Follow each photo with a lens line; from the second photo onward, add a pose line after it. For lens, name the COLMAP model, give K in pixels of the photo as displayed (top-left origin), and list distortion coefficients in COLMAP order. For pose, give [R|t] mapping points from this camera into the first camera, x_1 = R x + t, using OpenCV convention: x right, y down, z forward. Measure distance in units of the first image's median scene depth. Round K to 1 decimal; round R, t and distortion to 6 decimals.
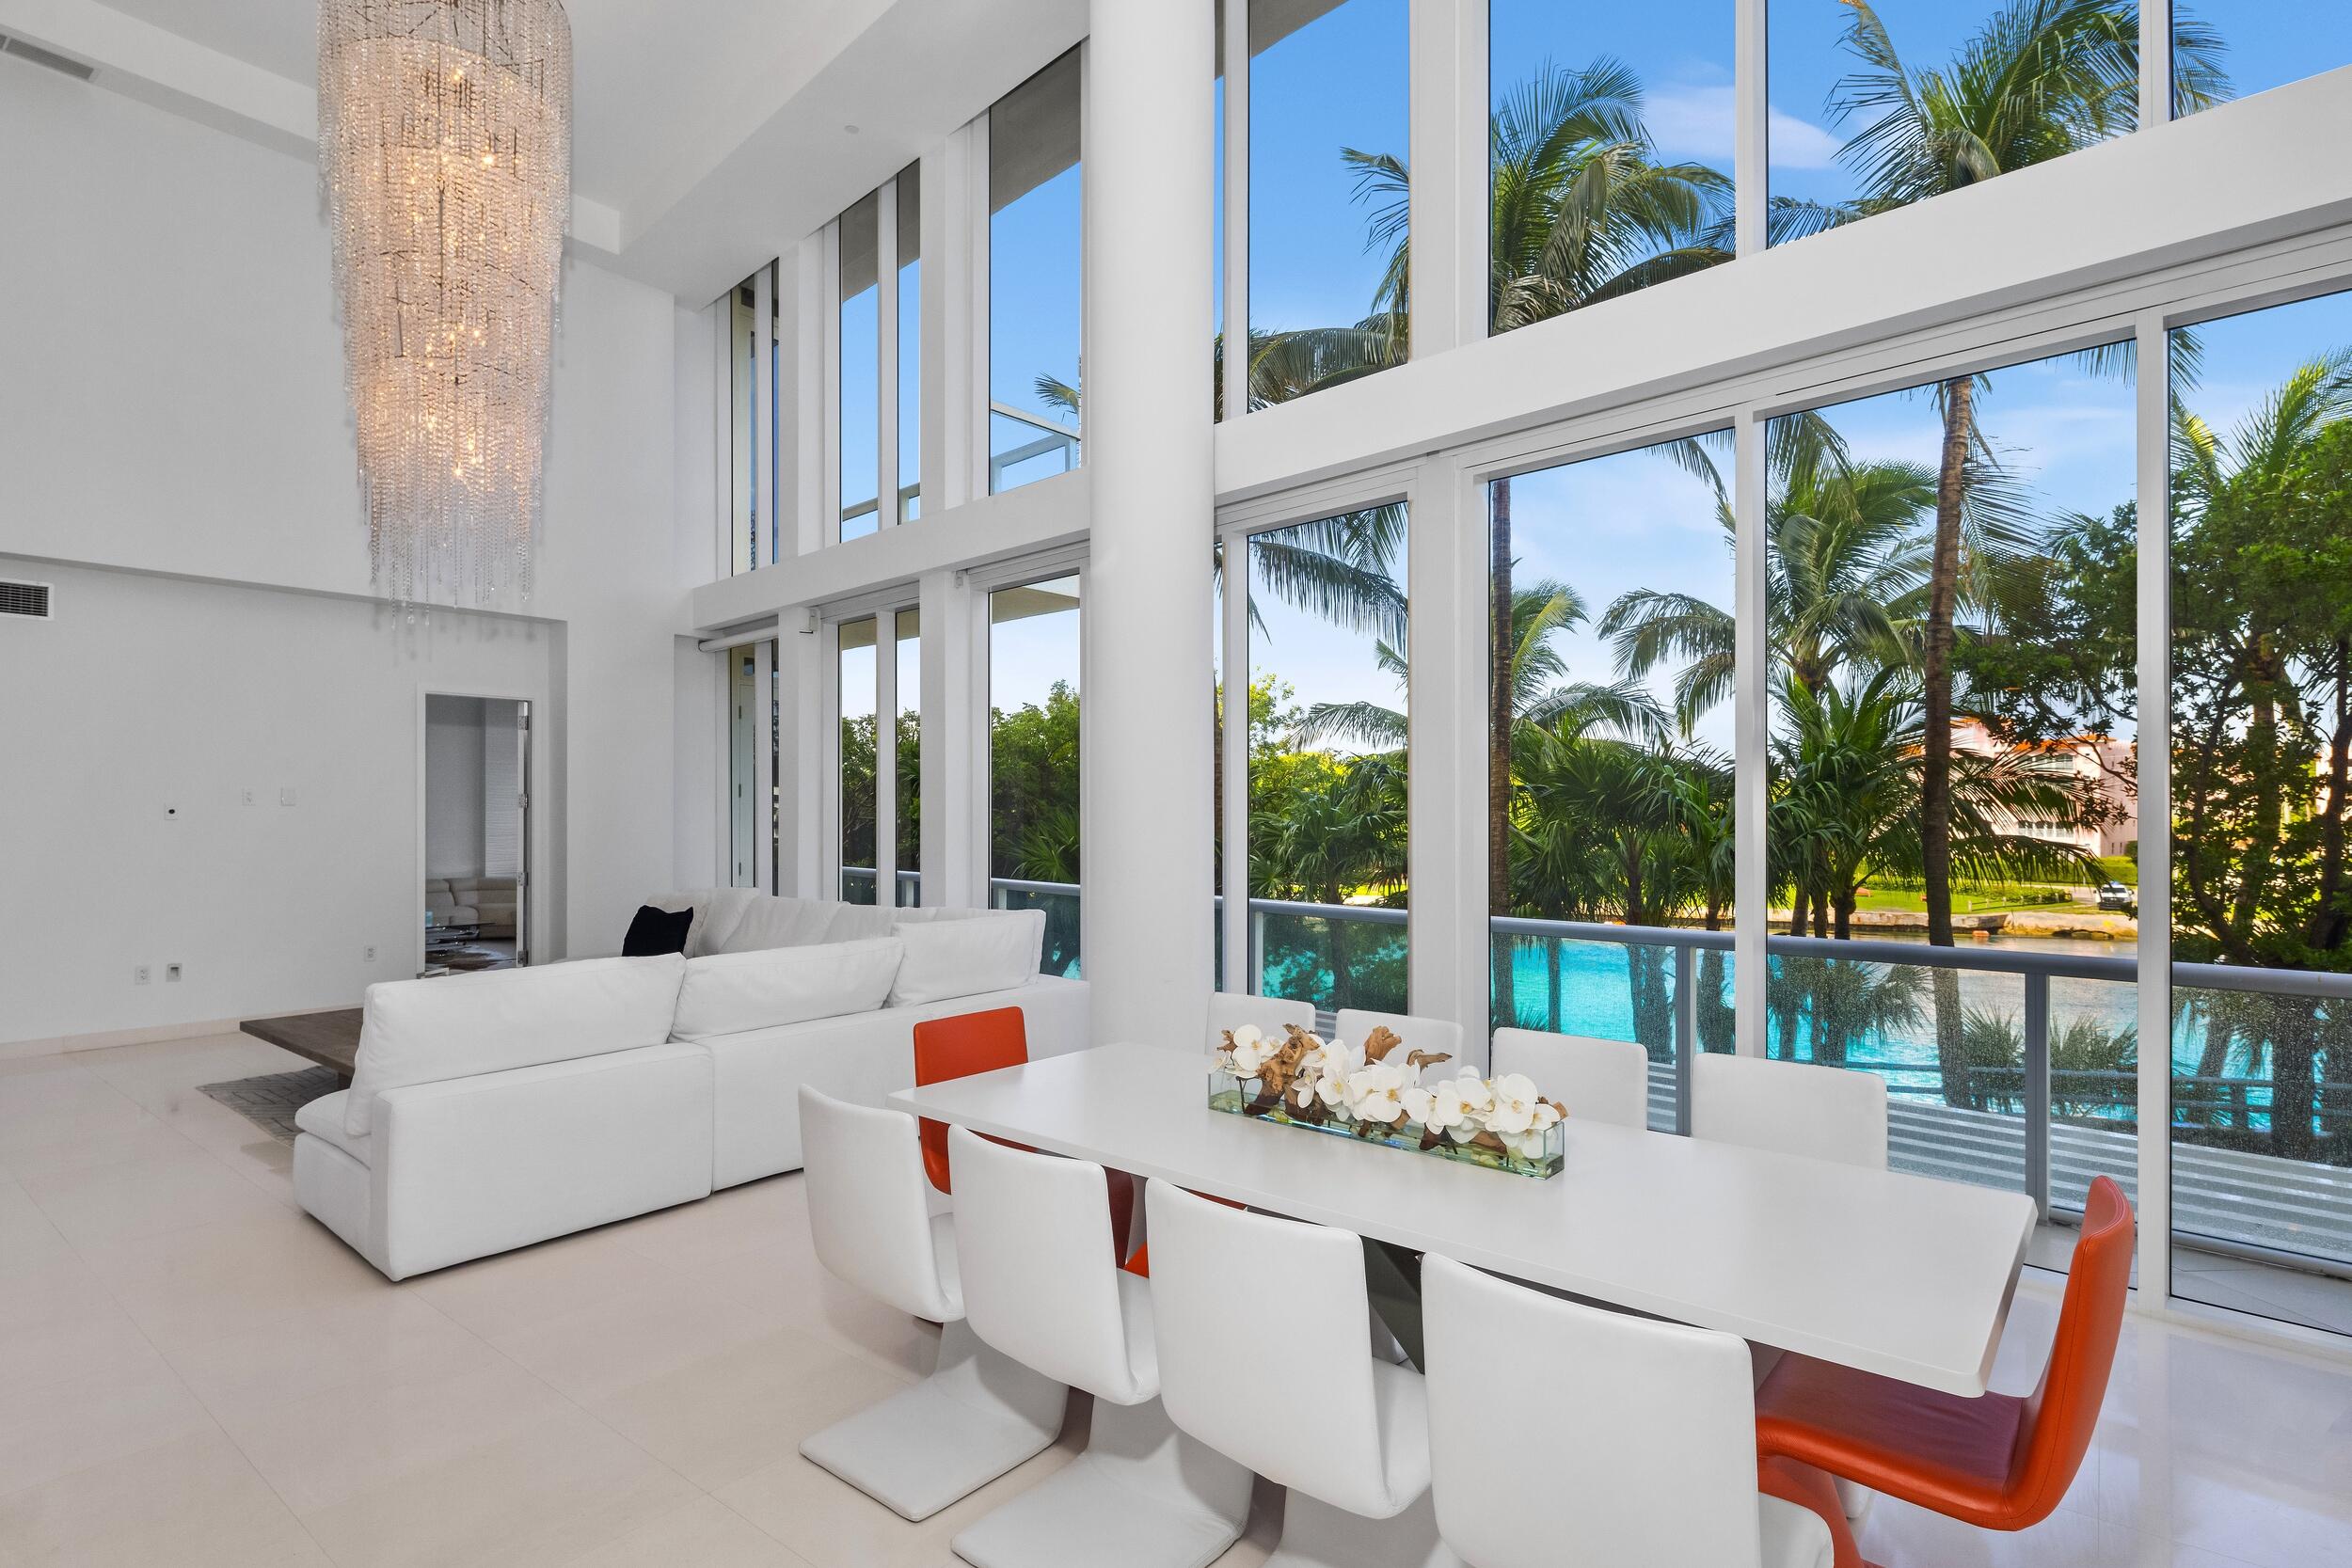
lens RADIAL K [[1171.8, 0, 1180.8], [0, 1171.8, 799.6], [0, 0, 1]] dist [-0.001538, 0.002448]
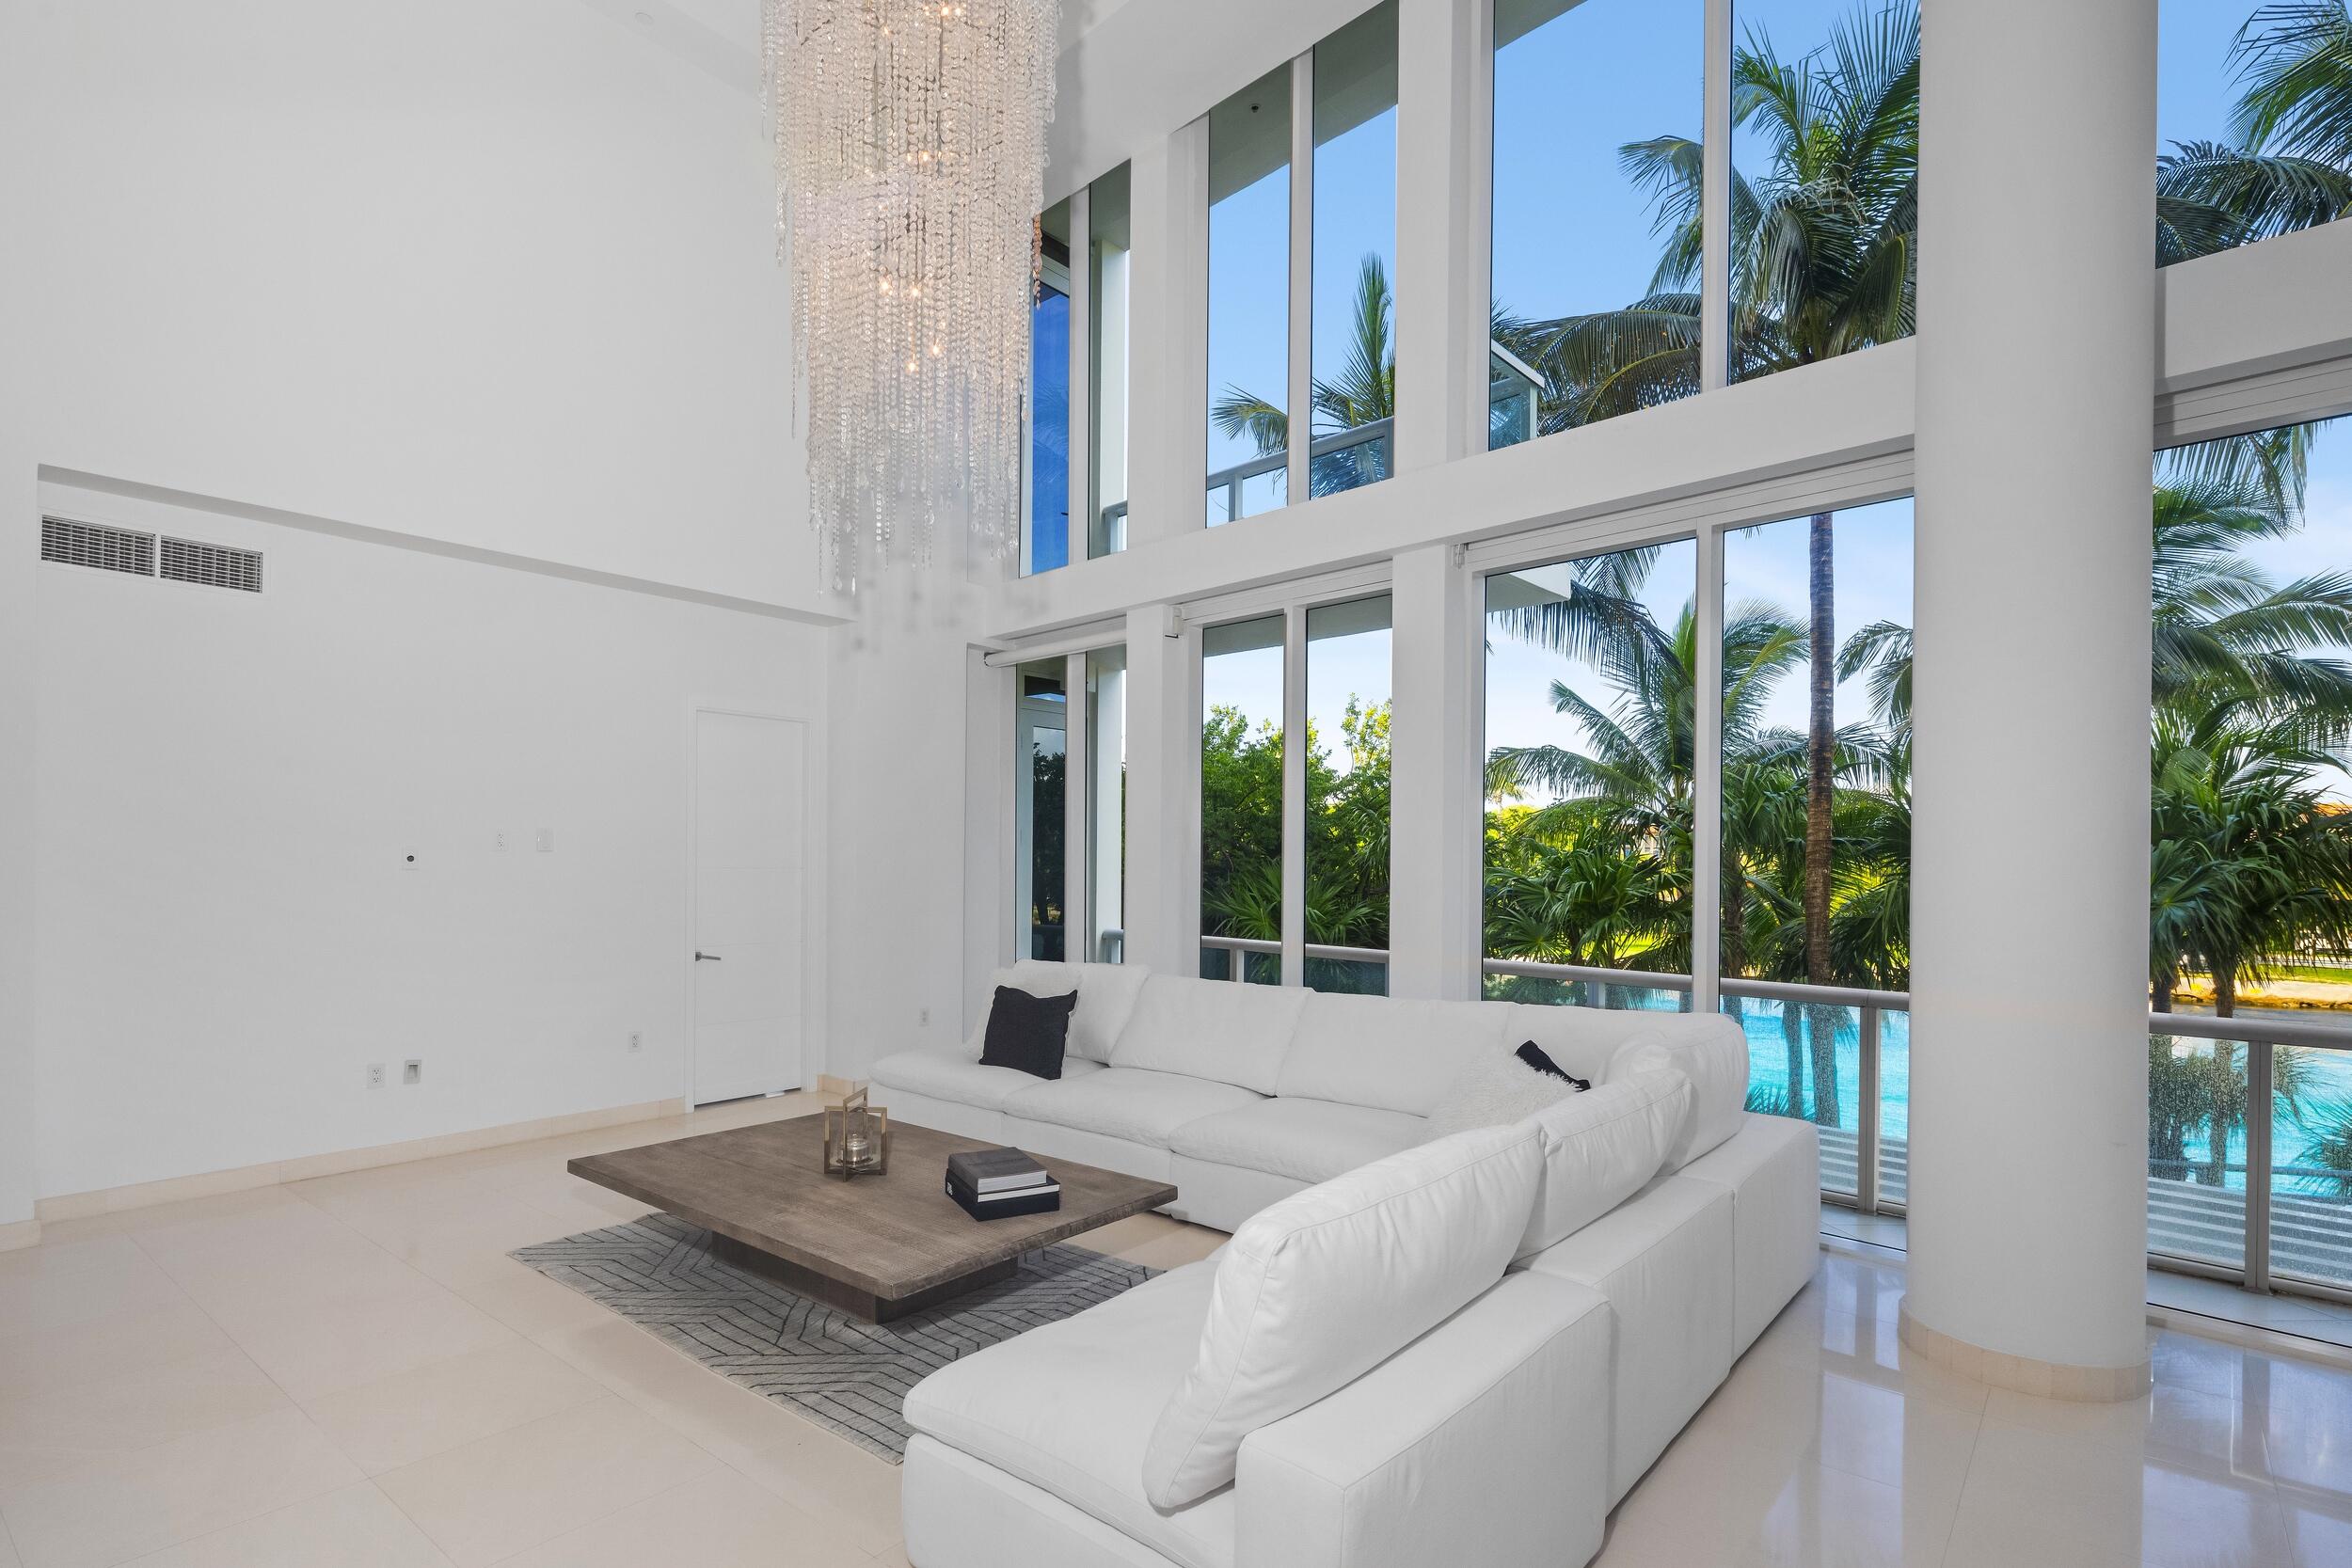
lens RADIAL K [[1171.8, 0, 1200.3], [0, 1171.8, 844.9], [0, 0, 1]] dist [-0.001538, 0.002448]
pose [[0.999959, 0.005874, -0.006957, -0.214448], [-0.005929, 0.999950, -0.007999, 0.003875], [0.006910, 0.008040, 0.999944, 0.155917]]
